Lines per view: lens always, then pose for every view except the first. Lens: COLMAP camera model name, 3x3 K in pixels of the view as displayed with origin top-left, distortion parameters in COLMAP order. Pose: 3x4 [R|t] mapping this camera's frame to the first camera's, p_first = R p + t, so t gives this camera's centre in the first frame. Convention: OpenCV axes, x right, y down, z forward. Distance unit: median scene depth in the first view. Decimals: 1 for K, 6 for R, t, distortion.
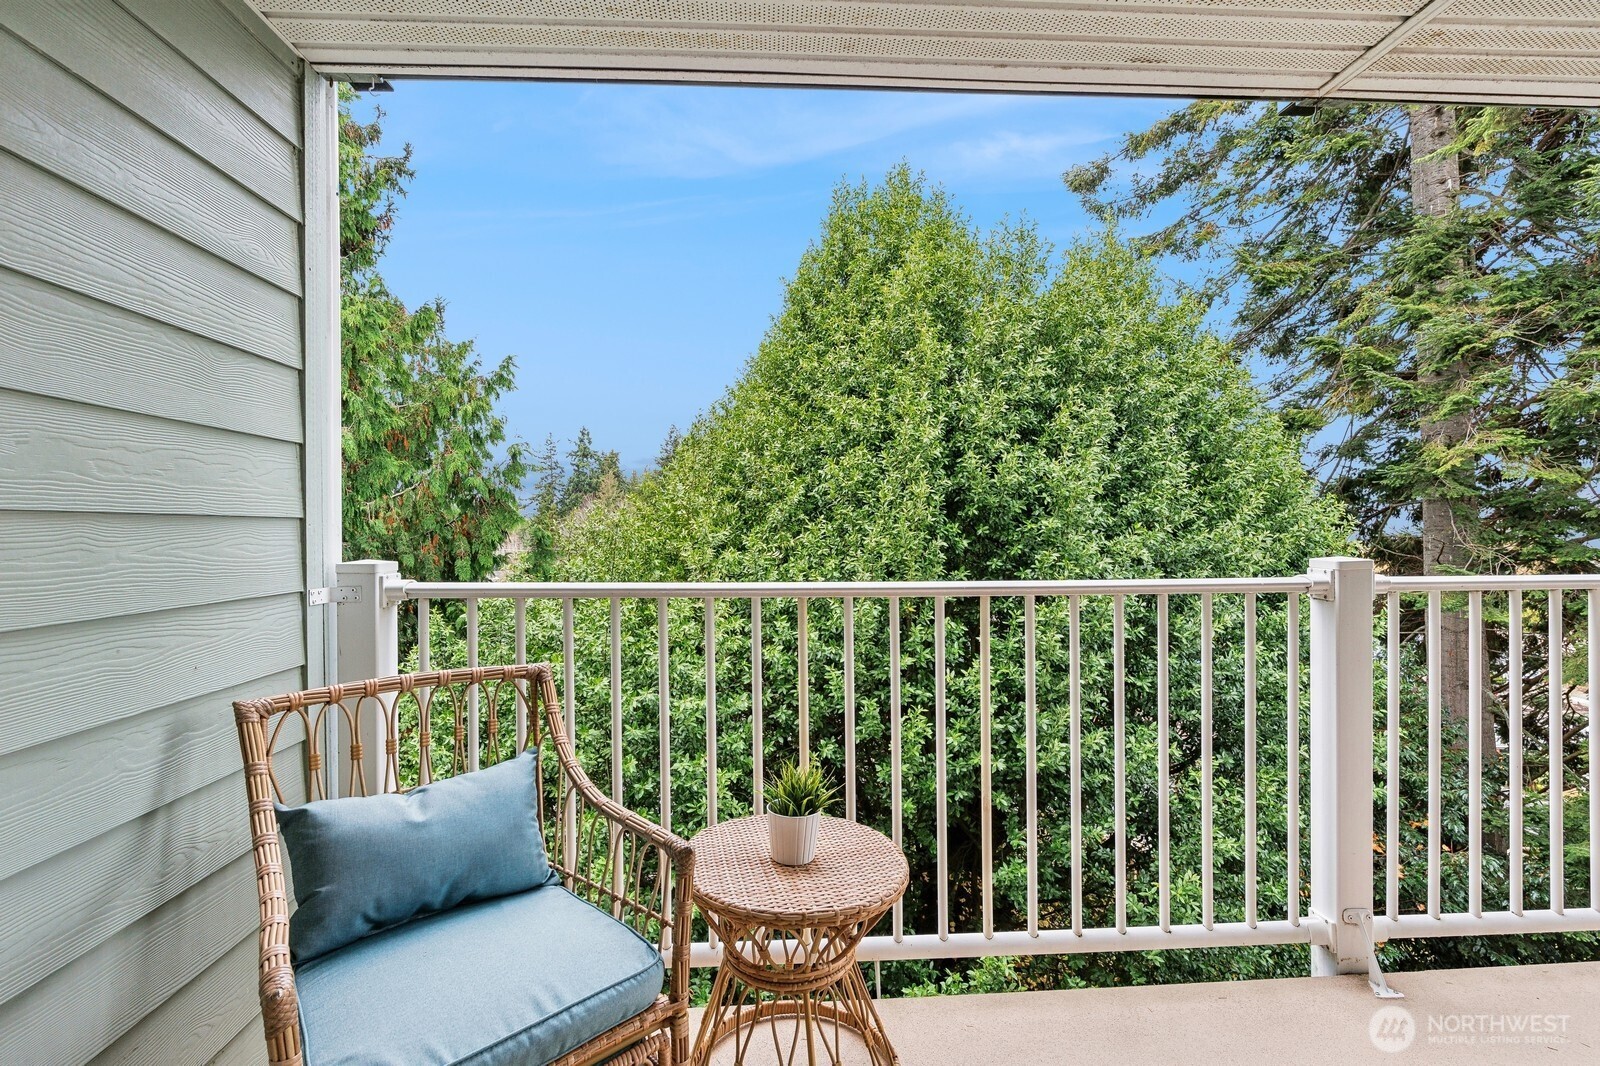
lens RADIAL K [[704.4, 0, 810.8], [0, 704.4, 531.0], [0, 0, 1]] dist [0.000760, -0.000683]
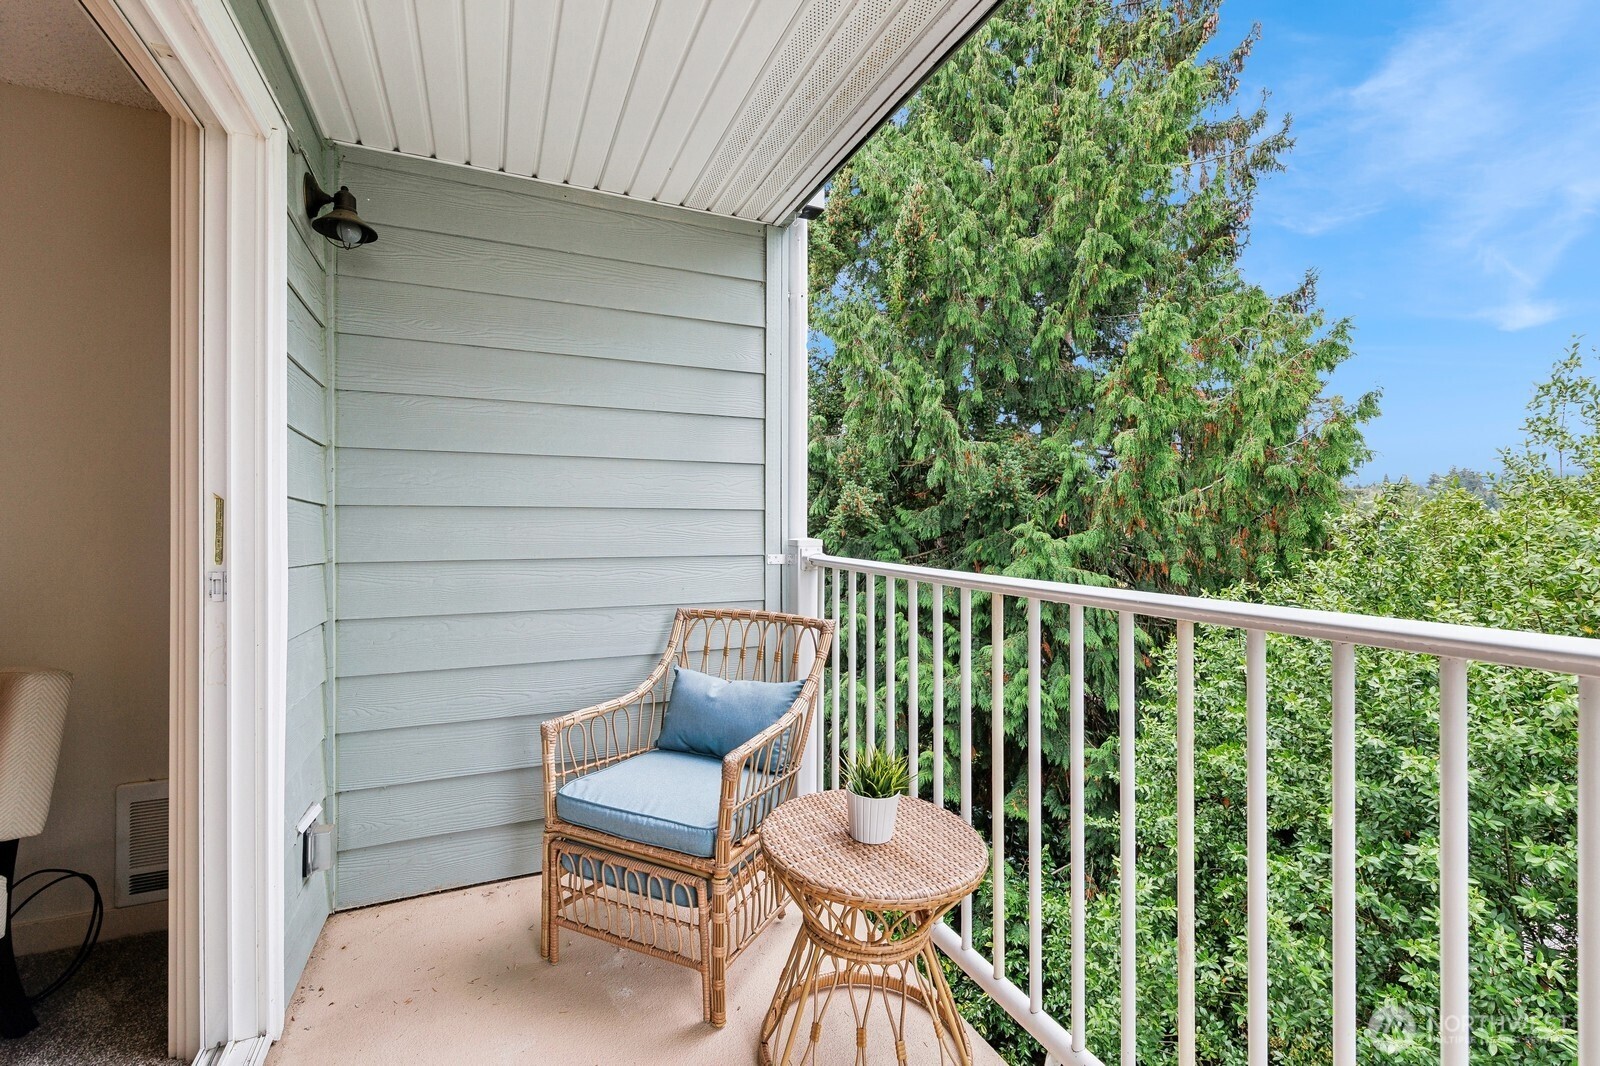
lens RADIAL K [[704.4, 0, 796.0], [0, 704.4, 529.9], [0, 0, 1]] dist [0.000760, -0.000683]
pose [[0.350788, 0.013572, -0.936357, 0.159460], [-0.007163, 0.999905, 0.011810, 0.001579], [0.936428, 0.002564, 0.350852, 0.097181]]
